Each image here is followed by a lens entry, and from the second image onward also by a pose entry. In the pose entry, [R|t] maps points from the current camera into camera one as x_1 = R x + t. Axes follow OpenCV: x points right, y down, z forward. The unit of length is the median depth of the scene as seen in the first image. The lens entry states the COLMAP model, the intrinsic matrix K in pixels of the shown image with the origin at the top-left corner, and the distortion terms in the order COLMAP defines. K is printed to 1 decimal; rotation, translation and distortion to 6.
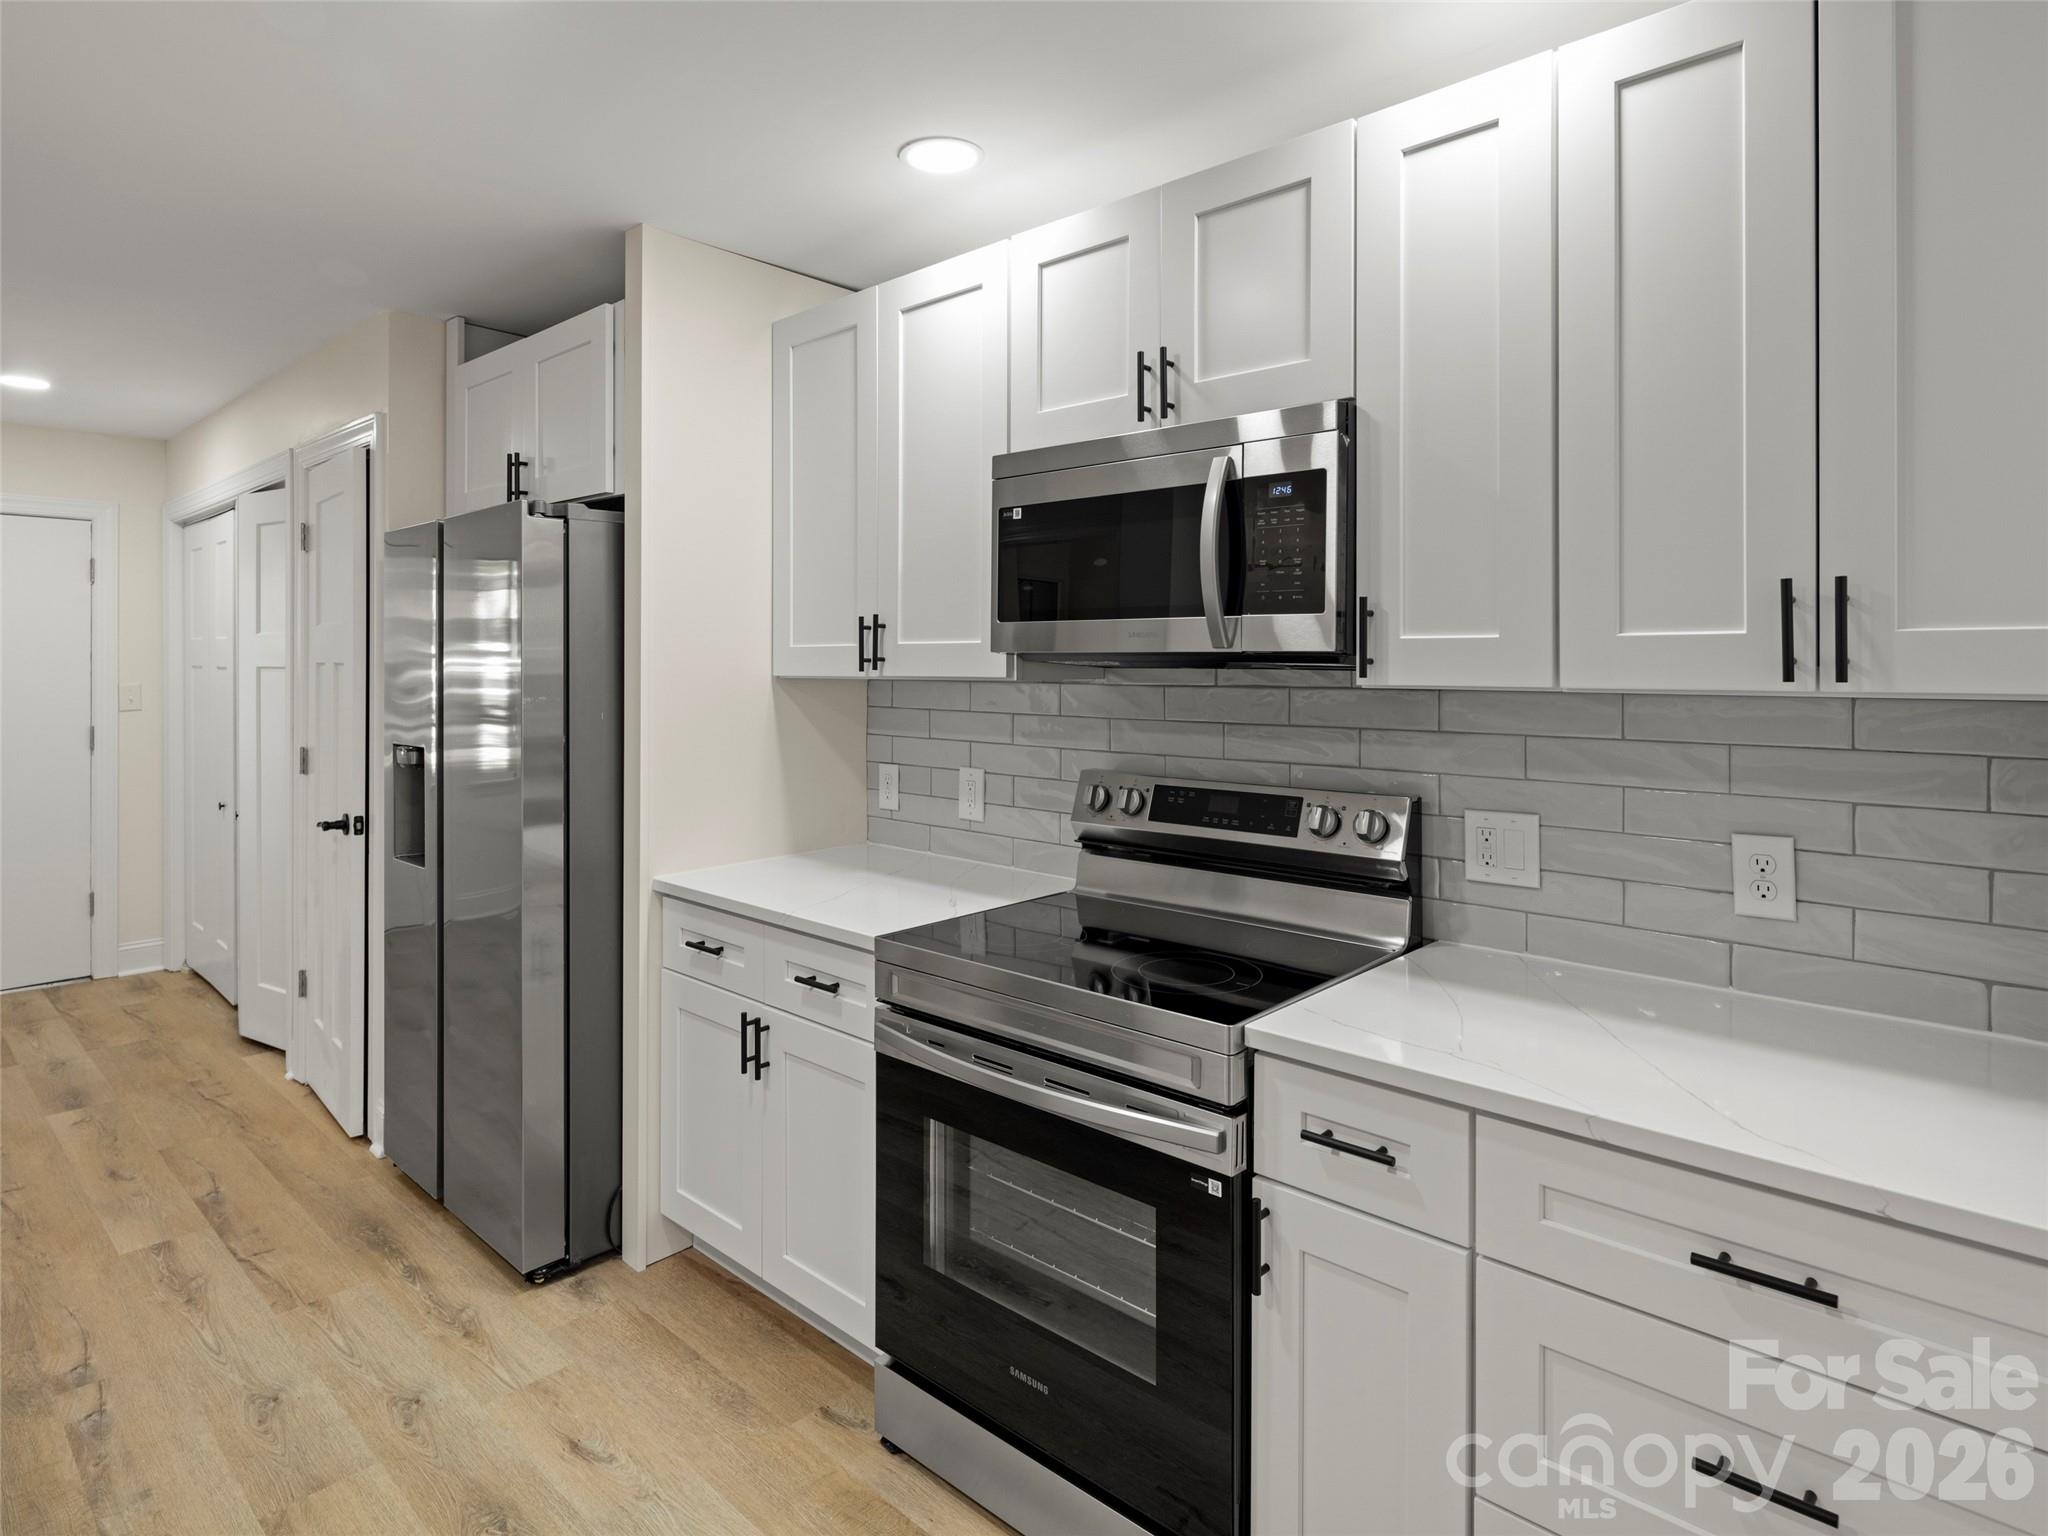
lens RADIAL K [[1122.8, 0, 1035.1], [0, 1122.8, 657.7], [0, 0, 1]] dist [0.007078, -0.005857]
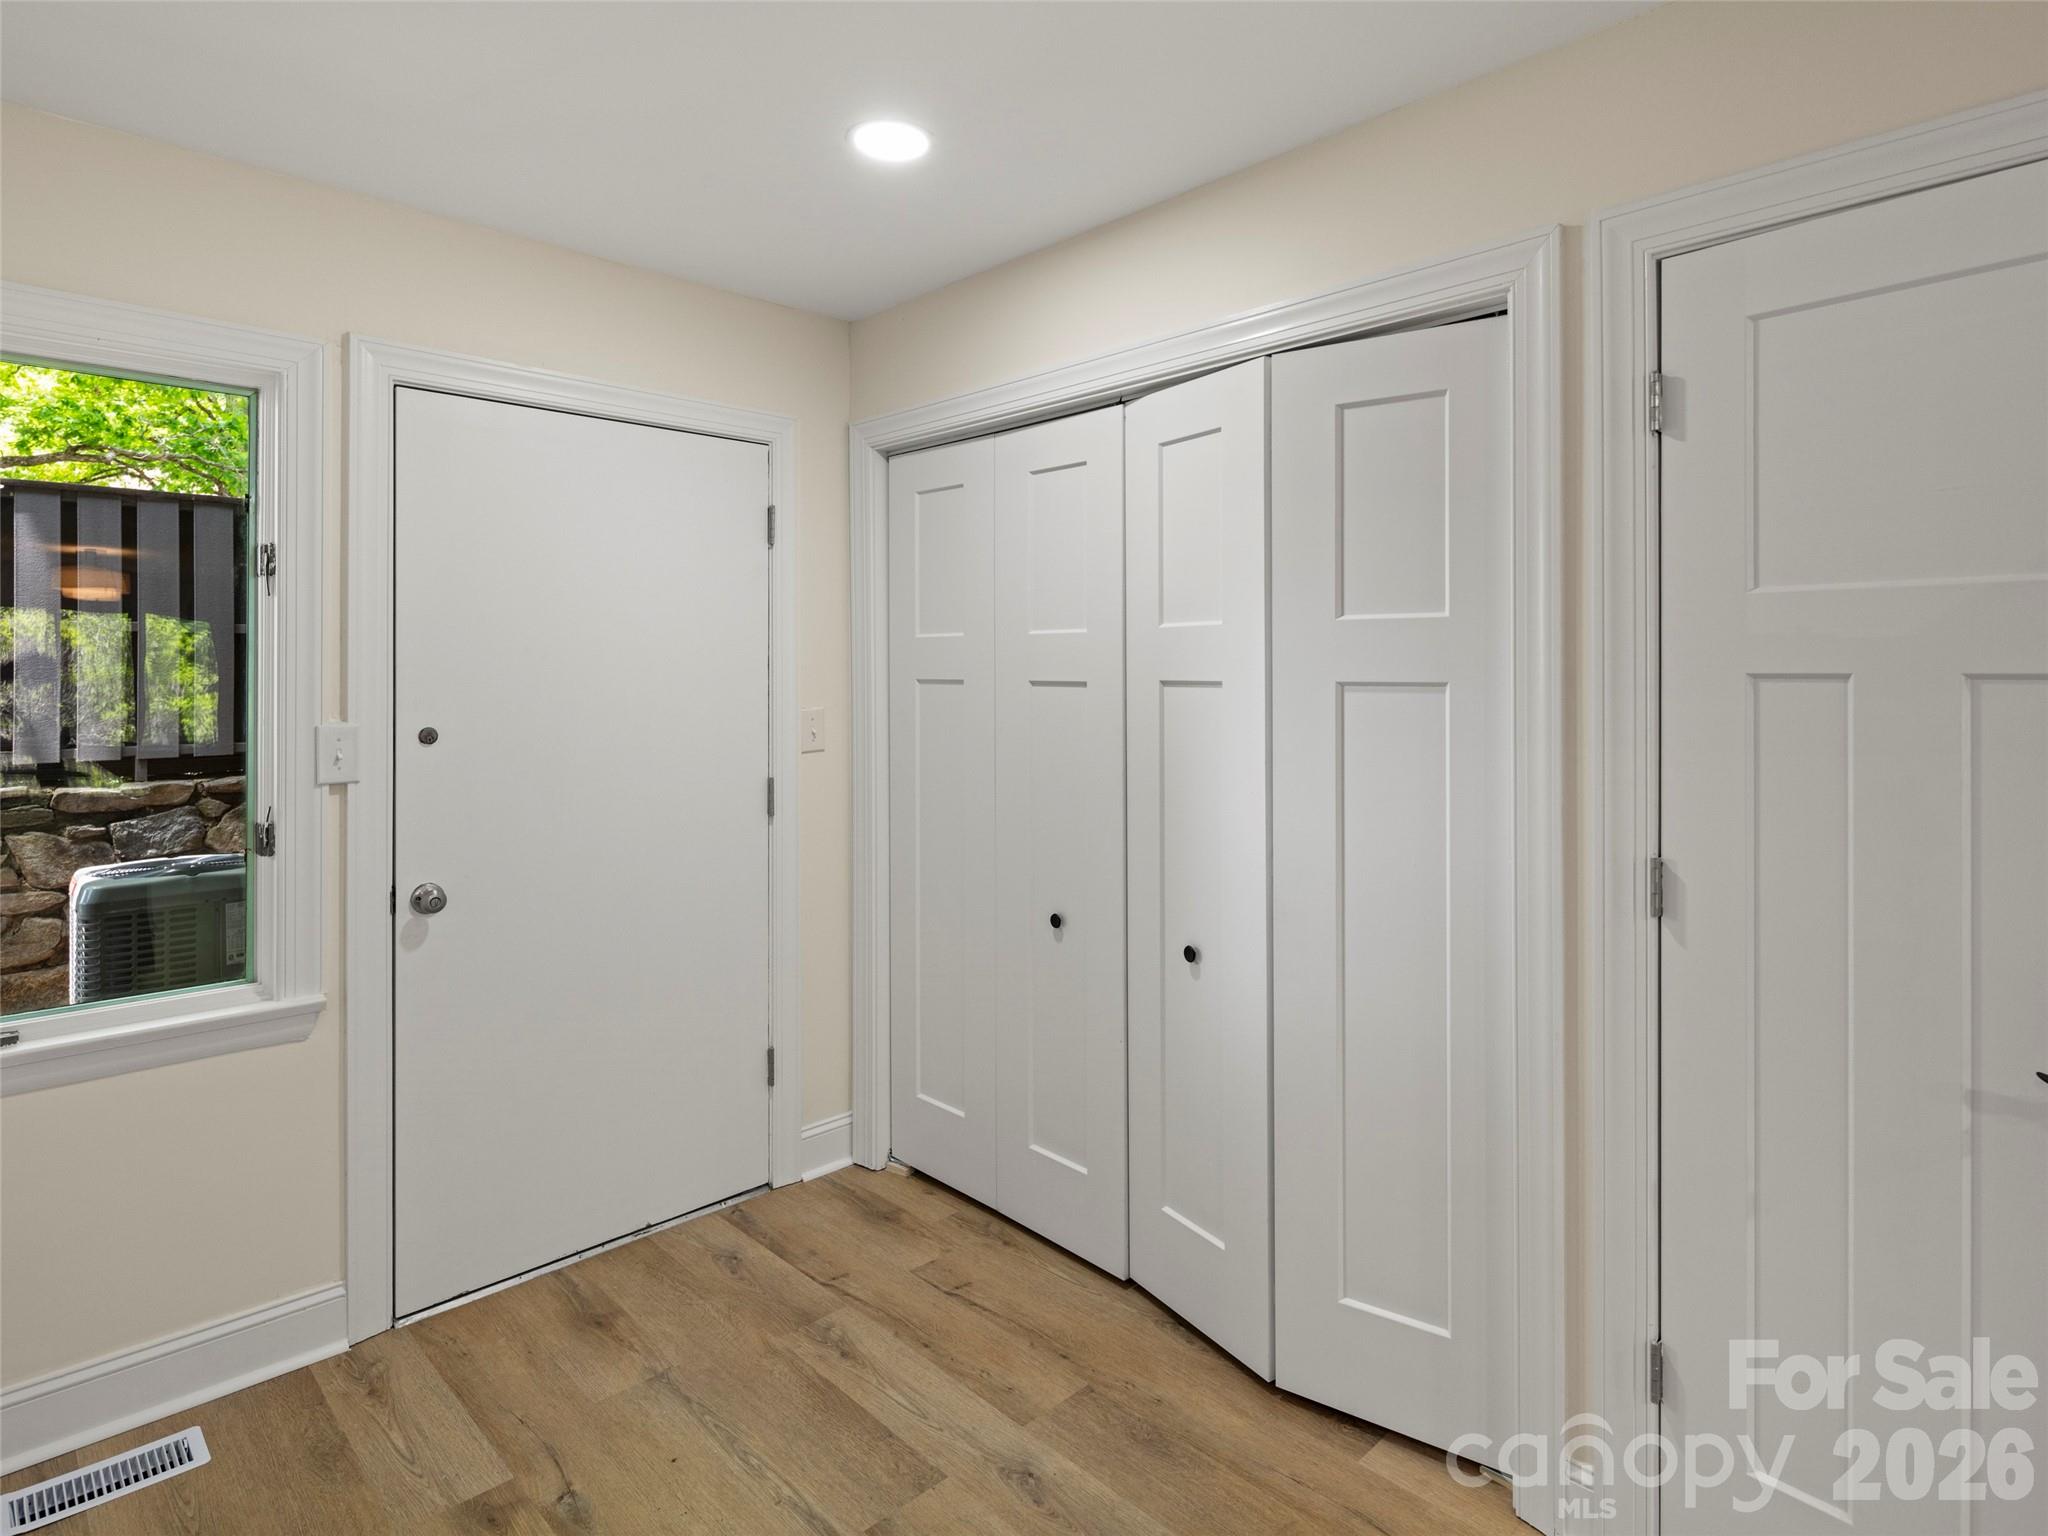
lens RADIAL K [[1122.8, 0, 1022.0], [0, 1122.8, 651.8], [0, 0, 1]] dist [0.007078, -0.005857]
pose [[0.999130, -0.004101, -0.041493, -1.331582], [0.003655, 0.999935, -0.010821, -0.001469], [0.041534, 0.010660, 0.999080, 0.767087]]
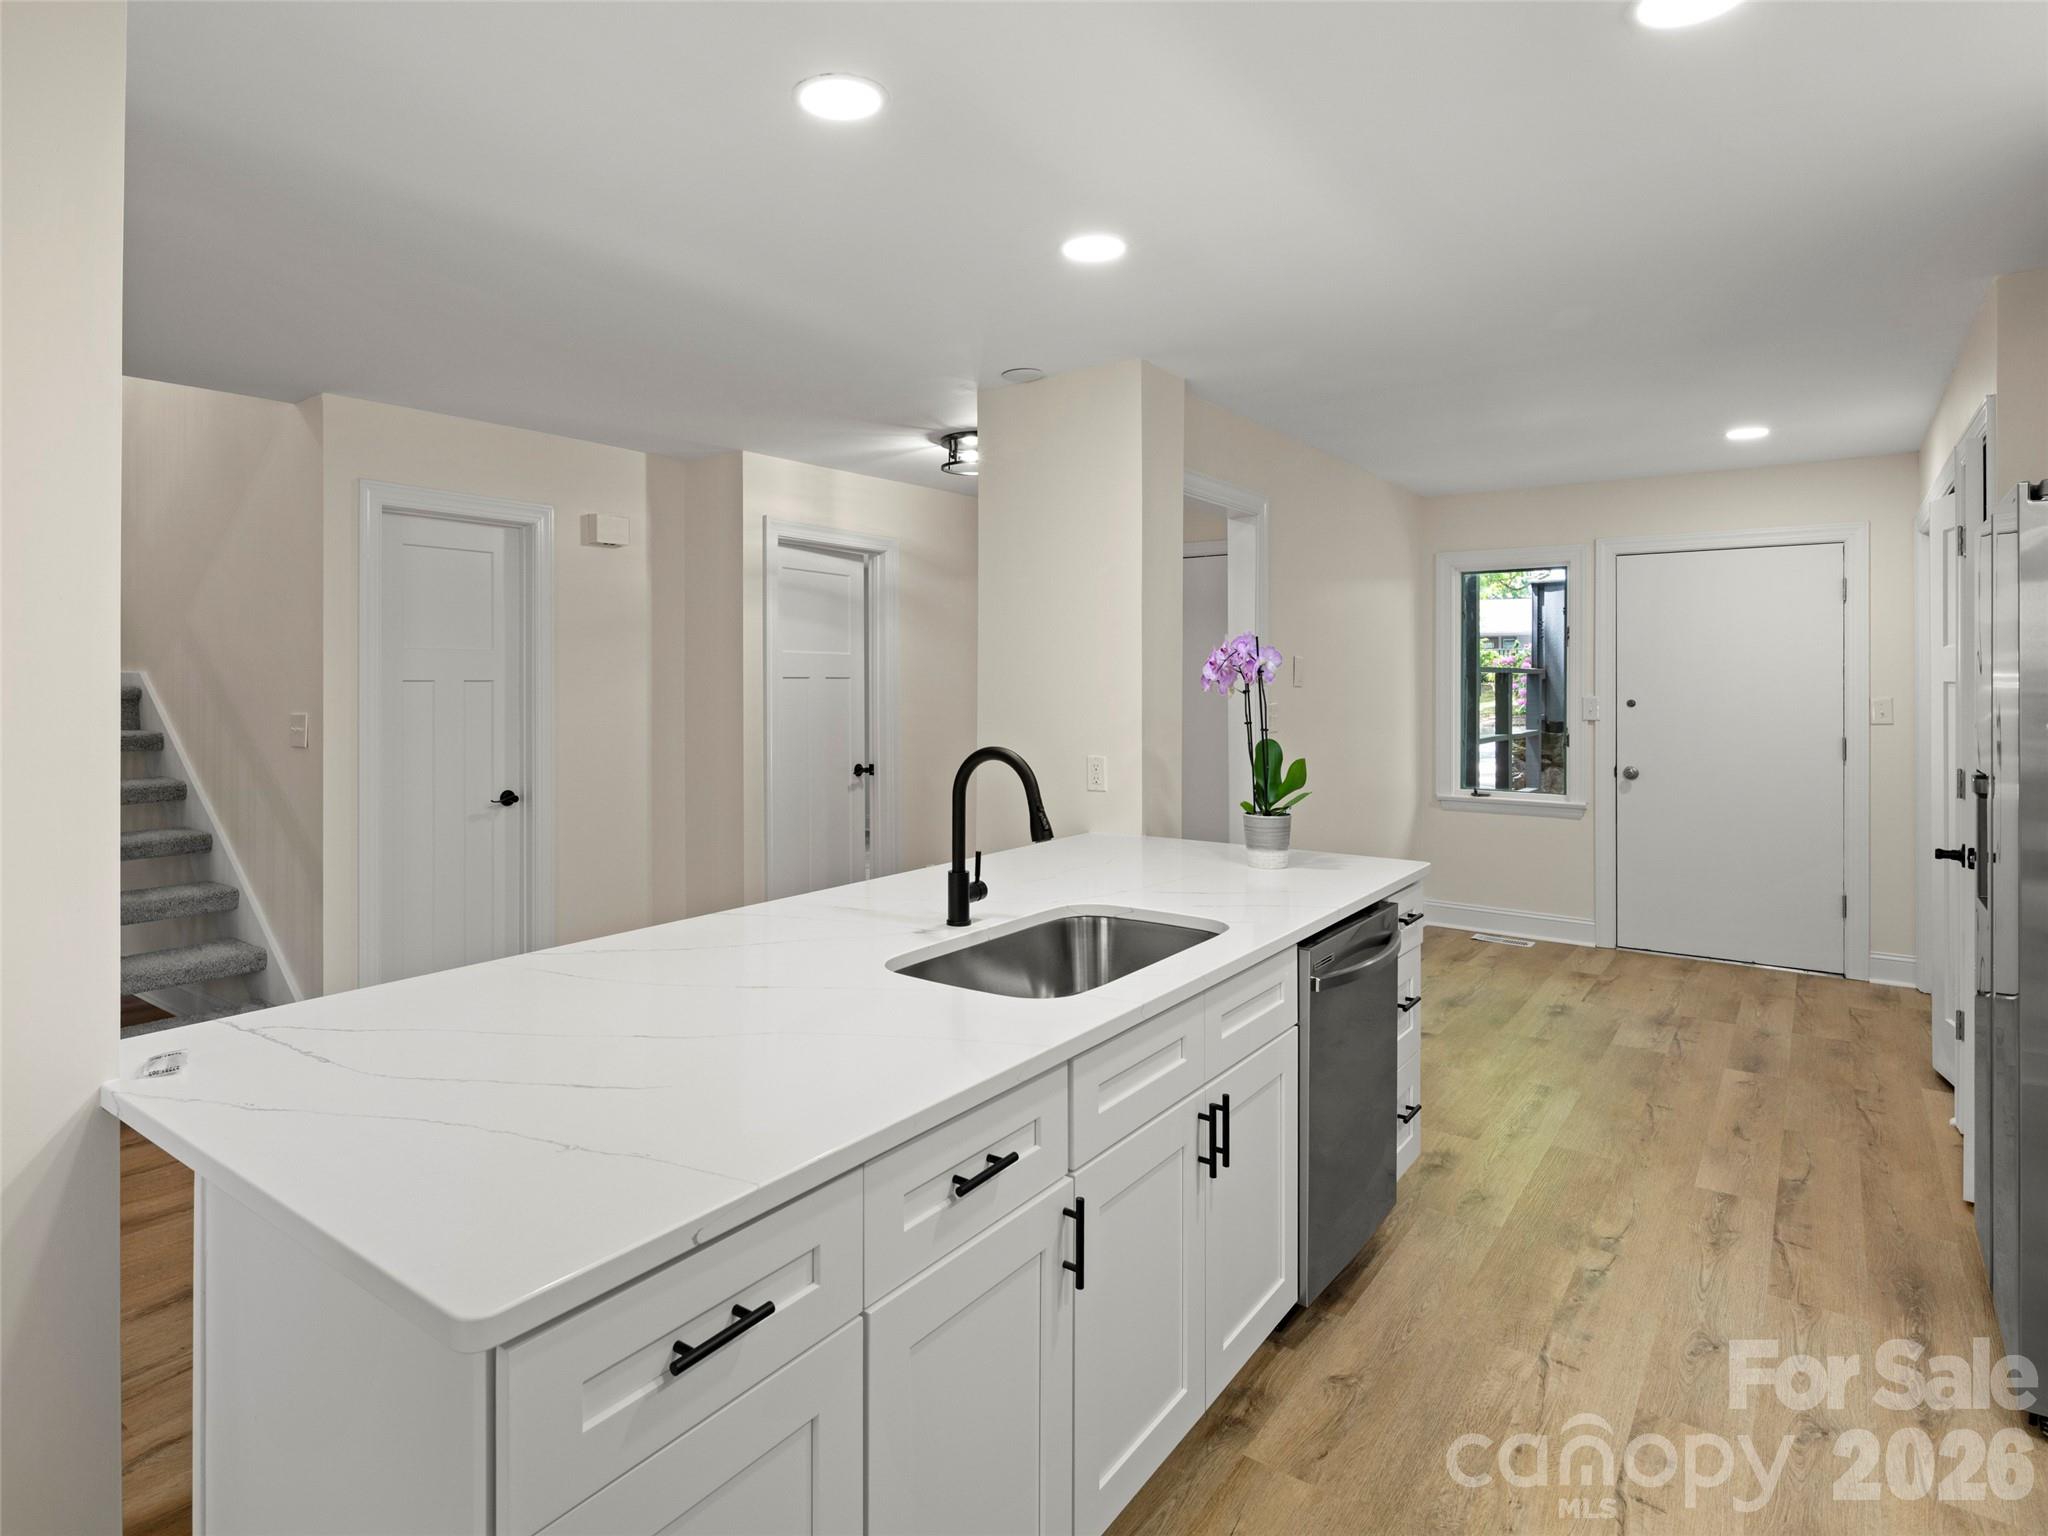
lens RADIAL K [[1122.8, 0, 907.9], [0, 1122.8, 683.4], [0, 0, 1]] dist [0.007078, -0.005857]
pose [[0.058995, 0.004954, -0.998246, 0.315666], [0.006084, 0.999967, 0.005322, -0.001010], [0.998240, -0.006387, 0.058963, 0.126724]]
